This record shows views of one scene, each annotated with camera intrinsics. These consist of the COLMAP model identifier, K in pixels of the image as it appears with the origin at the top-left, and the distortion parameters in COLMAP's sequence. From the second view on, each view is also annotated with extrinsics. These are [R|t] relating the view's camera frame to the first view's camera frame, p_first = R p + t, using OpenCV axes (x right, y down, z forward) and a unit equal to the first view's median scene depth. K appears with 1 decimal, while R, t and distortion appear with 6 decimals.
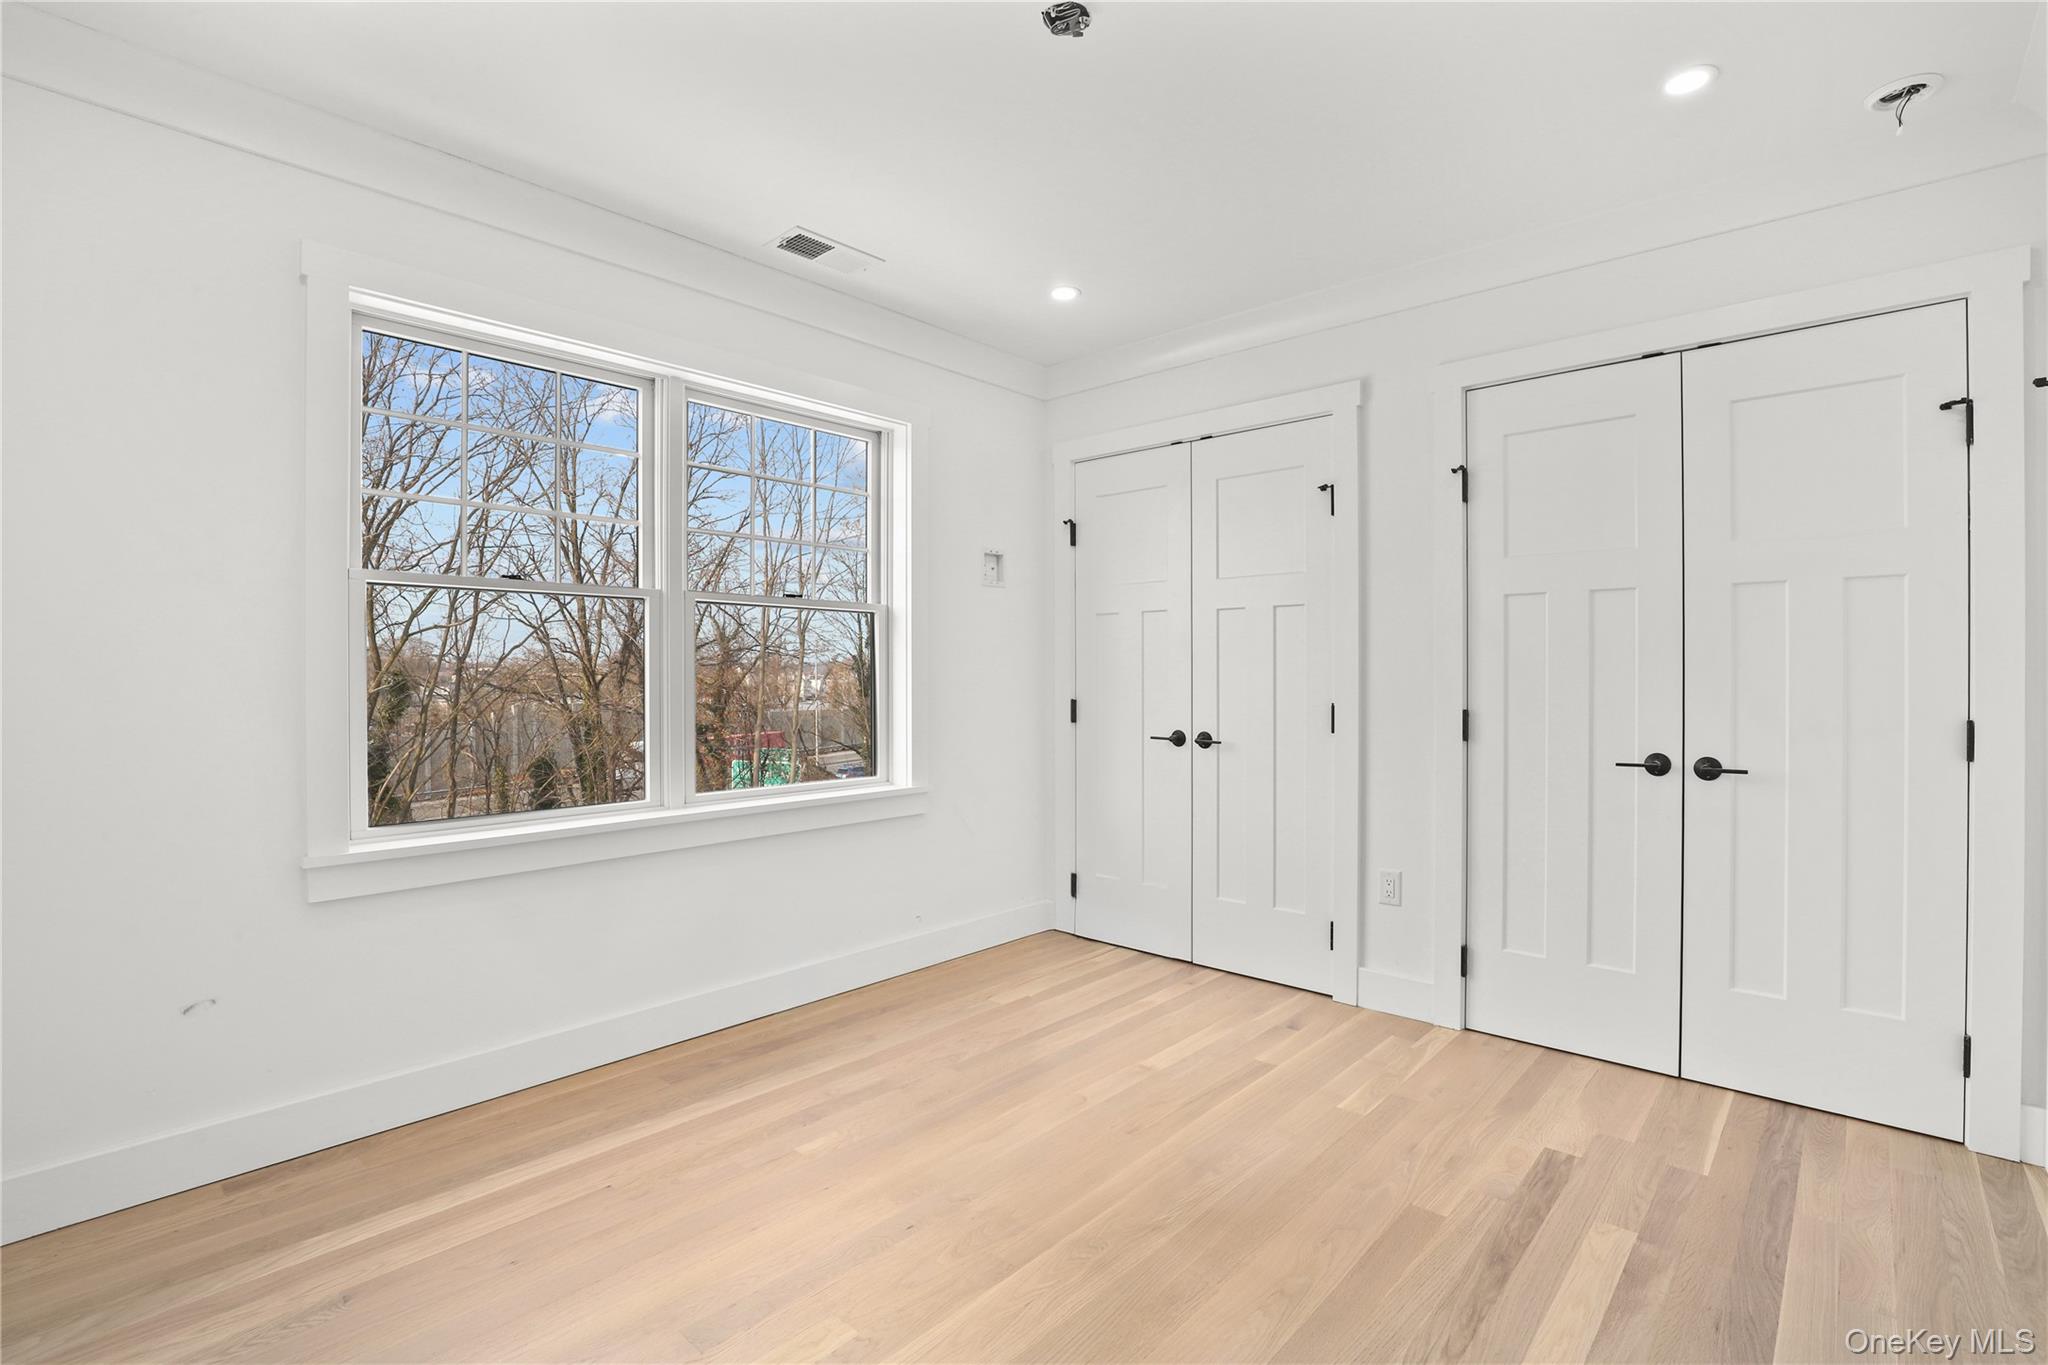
lens RADIAL K [[949.4, 0, 1027.9], [0, 949.4, 678.0], [0, 0, 1]] dist [-0.031348, 0.005378]
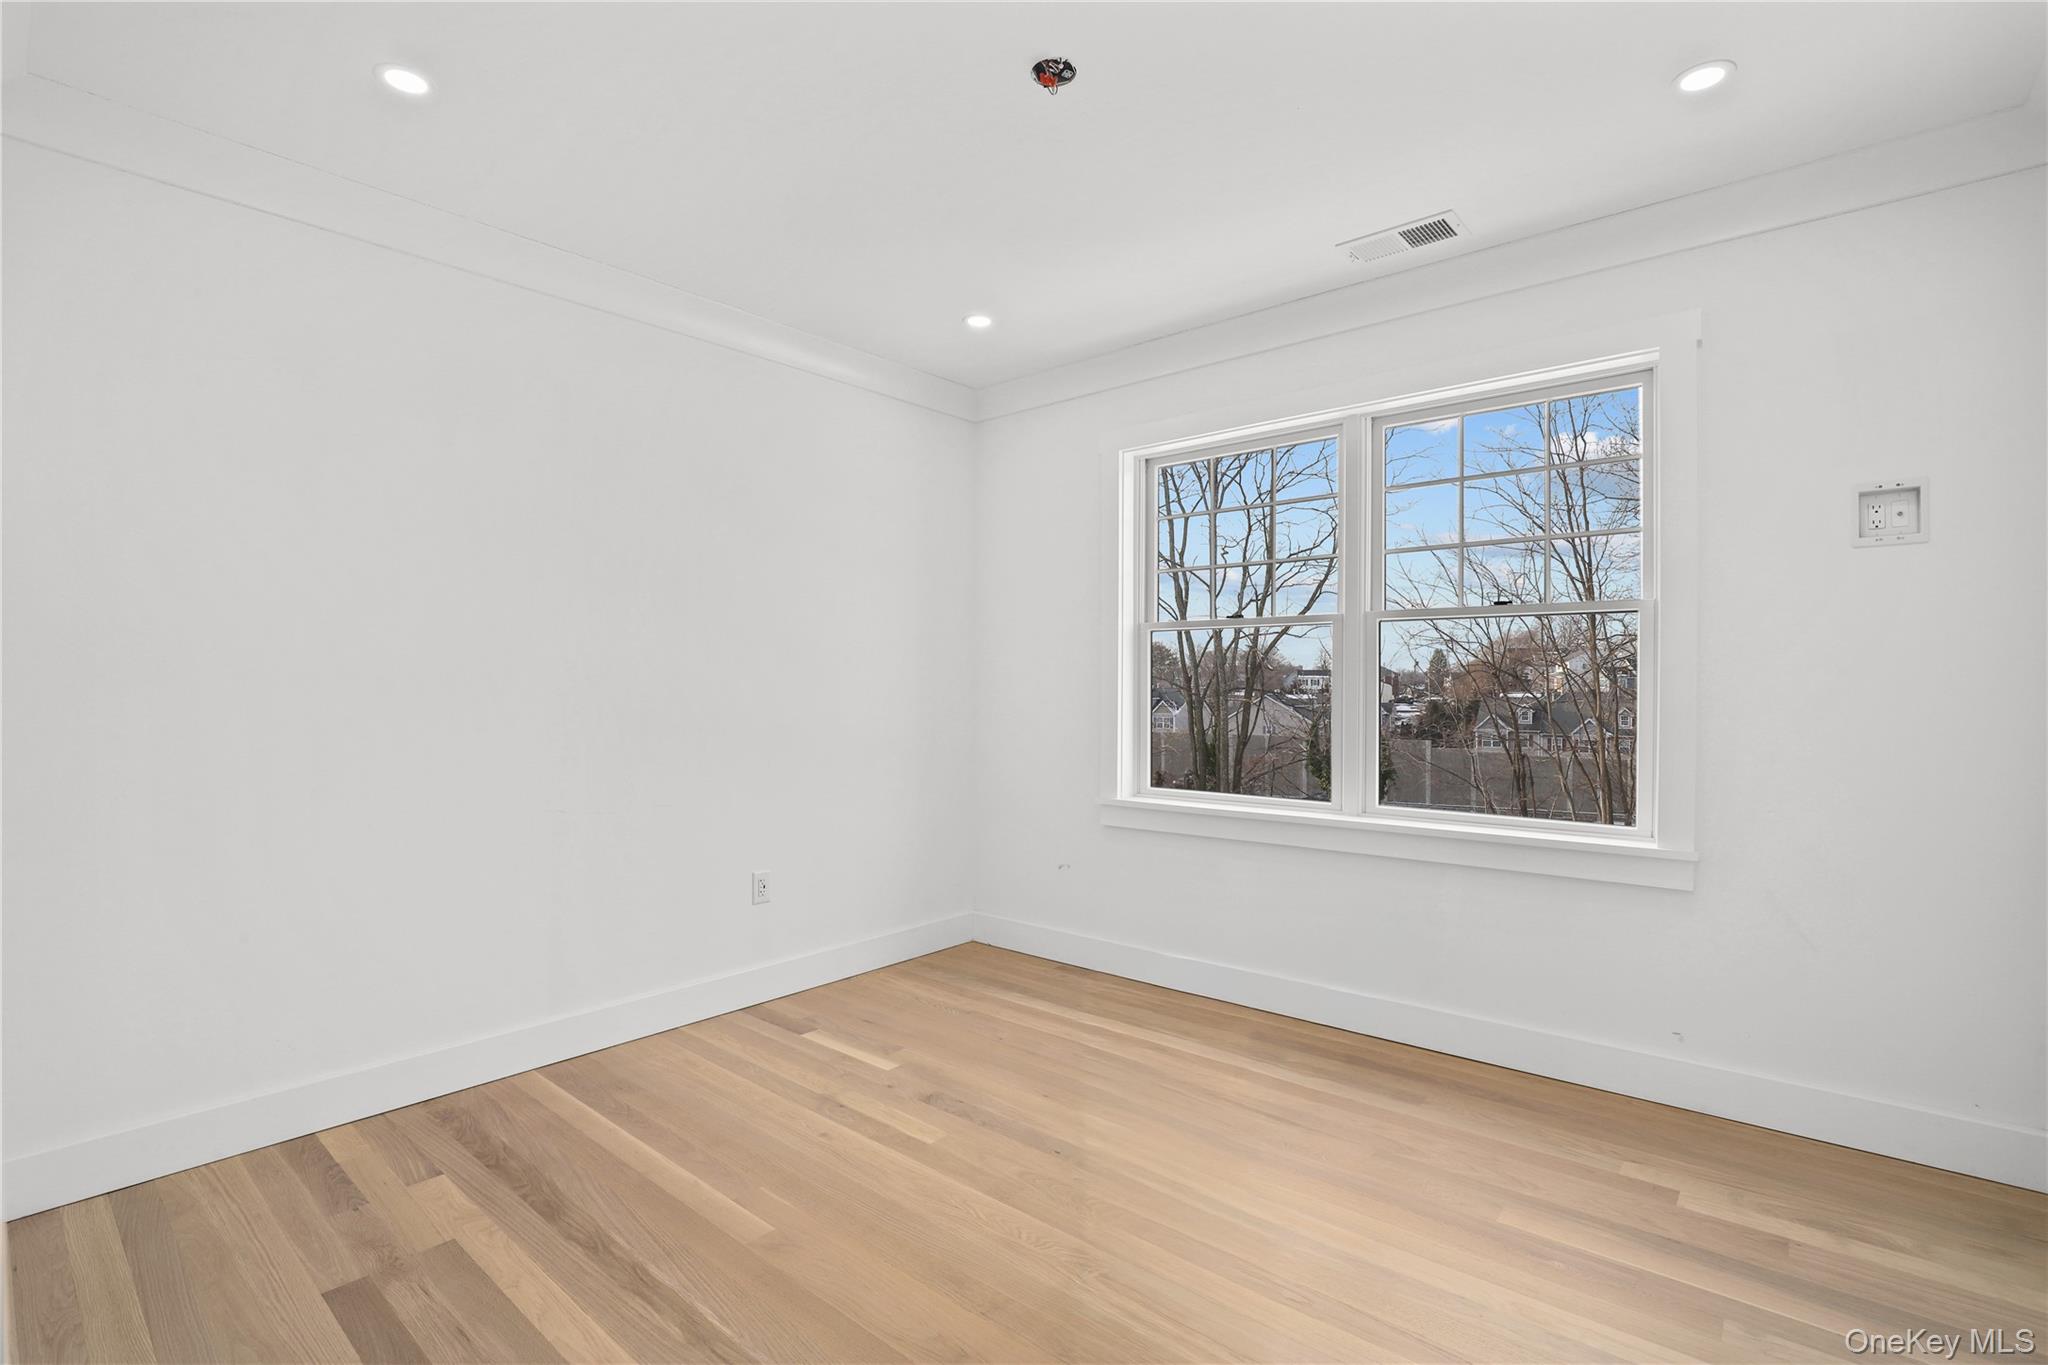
lens RADIAL K [[949.4, 0, 1039.5], [0, 949.4, 682.1], [0, 0, 1]] dist [-0.031348, 0.005378]
pose [[0.032620, -0.009611, -0.999422, 0.669464], [-0.012834, 0.999867, -0.010034, 0.002229], [0.999385, 0.013154, 0.032493, 0.583020]]
